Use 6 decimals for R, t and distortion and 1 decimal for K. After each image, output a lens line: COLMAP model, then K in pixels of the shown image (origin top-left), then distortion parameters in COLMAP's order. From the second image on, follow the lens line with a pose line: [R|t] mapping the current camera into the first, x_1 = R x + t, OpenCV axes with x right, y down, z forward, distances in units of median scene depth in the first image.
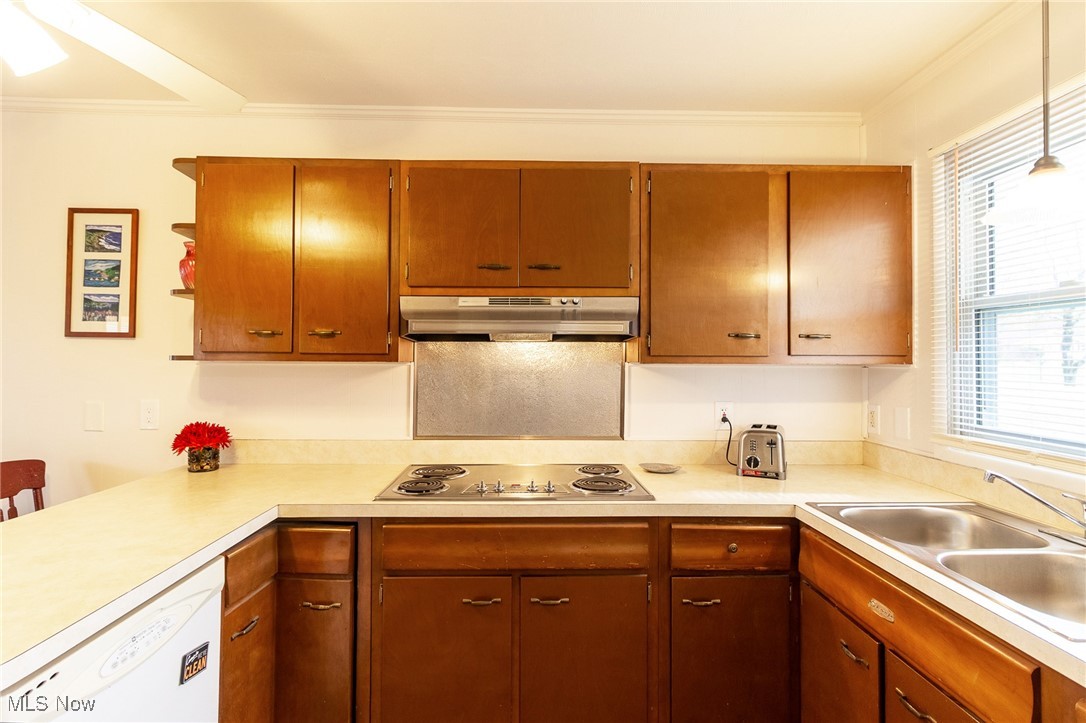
lens RADIAL K [[529.9, 0, 541.8], [0, 529.9, 353.2], [0, 0, 1]] dist [0.001790, 0.000884]
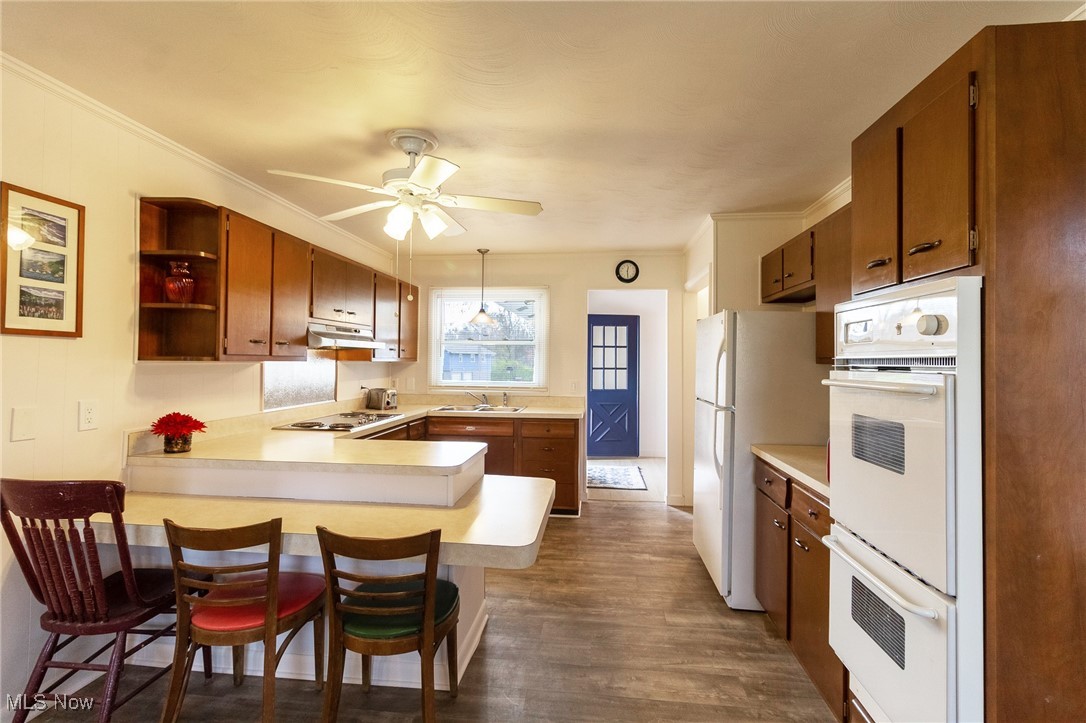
lens RADIAL K [[506.2, 0, 541.4], [0, 506.2, 353.7], [0, 0, 1]] dist [-0.000086, 0.000695]
pose [[0.133081, 0.009618, 0.991059, -1.579547], [-0.020427, 0.999767, -0.006960, -0.010633], [-0.990895, -0.019318, 0.133246, 0.033049]]
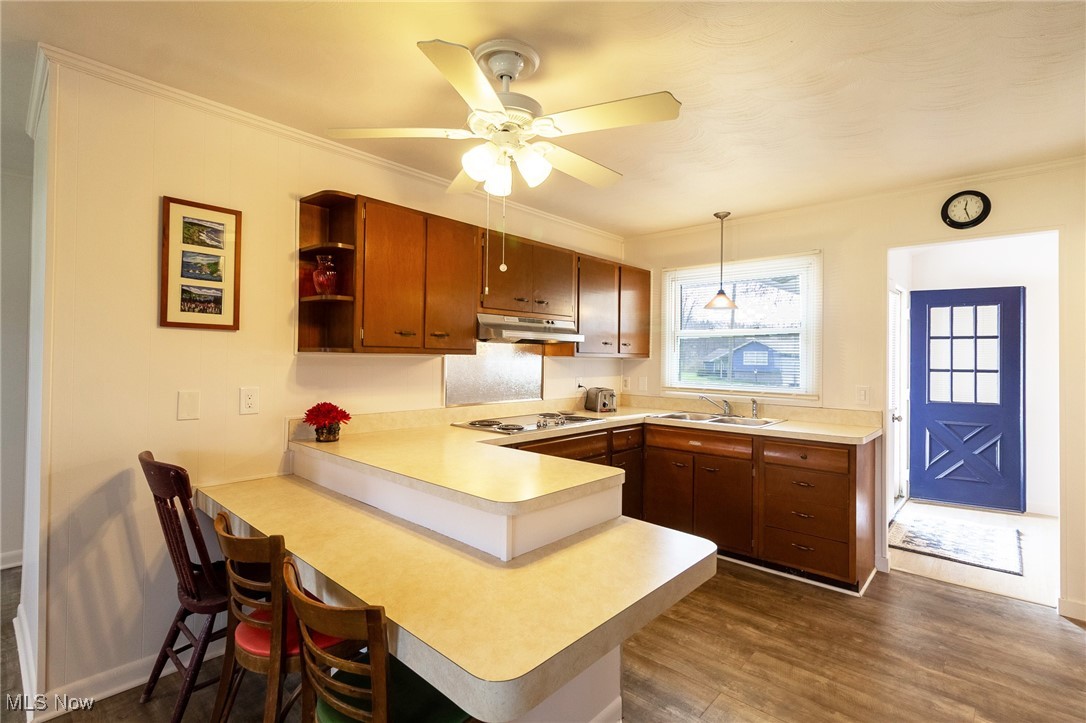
lens RADIAL K [[506.2, 0, 541.4], [0, 506.2, 353.7], [0, 0, 1]] dist [-0.000086, 0.000695]
pose [[0.692465, 0.009570, 0.721388, -1.084524], [-0.017107, 0.999849, 0.003156, 0.004477], [-0.721249, -0.014526, 0.692523, -0.162528]]
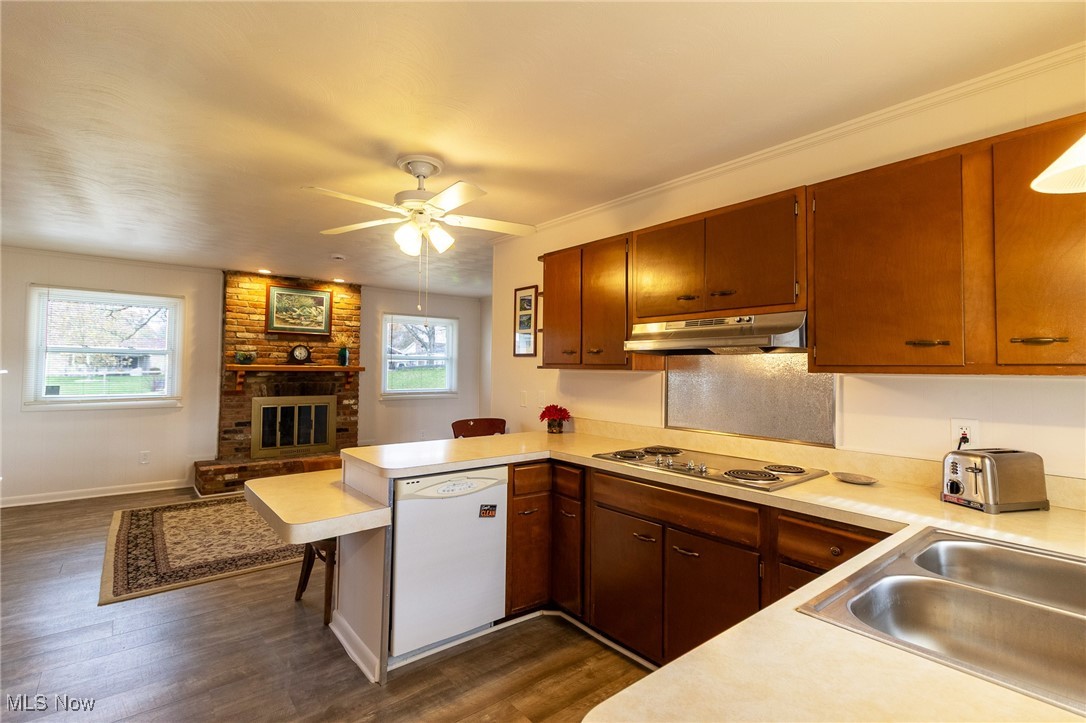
lens RADIAL K [[498.2, 0, 539.1], [0, 498.2, 357.4], [0, 0, 1]] dist [0.001222, 0.000352]
pose [[0.621100, -0.015112, -0.783585, 0.565863], [0.002136, 0.999843, -0.017590, 0.004652], [0.783728, 0.009252, 0.621035, -0.042196]]
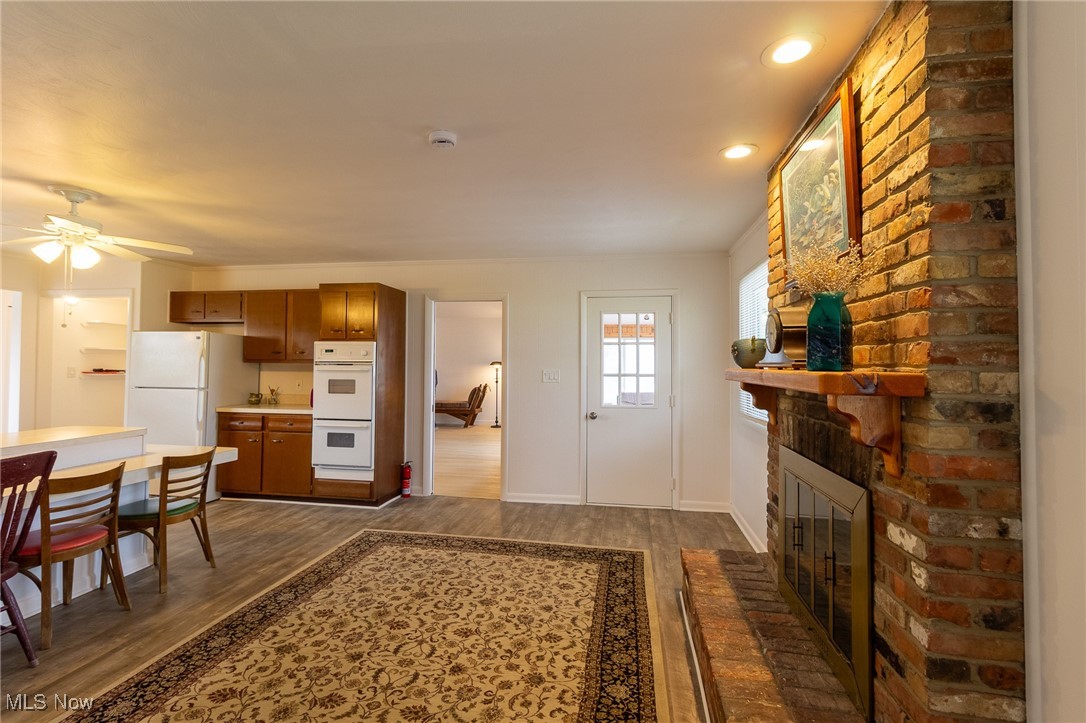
lens RADIAL K [[506.2, 0, 541.4], [0, 506.2, 353.7], [0, 0, 1]] dist [-0.000086, 0.000695]
pose [[-0.984115, -0.007705, 0.177367, -2.075162], [-0.014309, 0.999250, -0.035984, 0.014389], [-0.176957, -0.037950, -0.983487, 1.611588]]
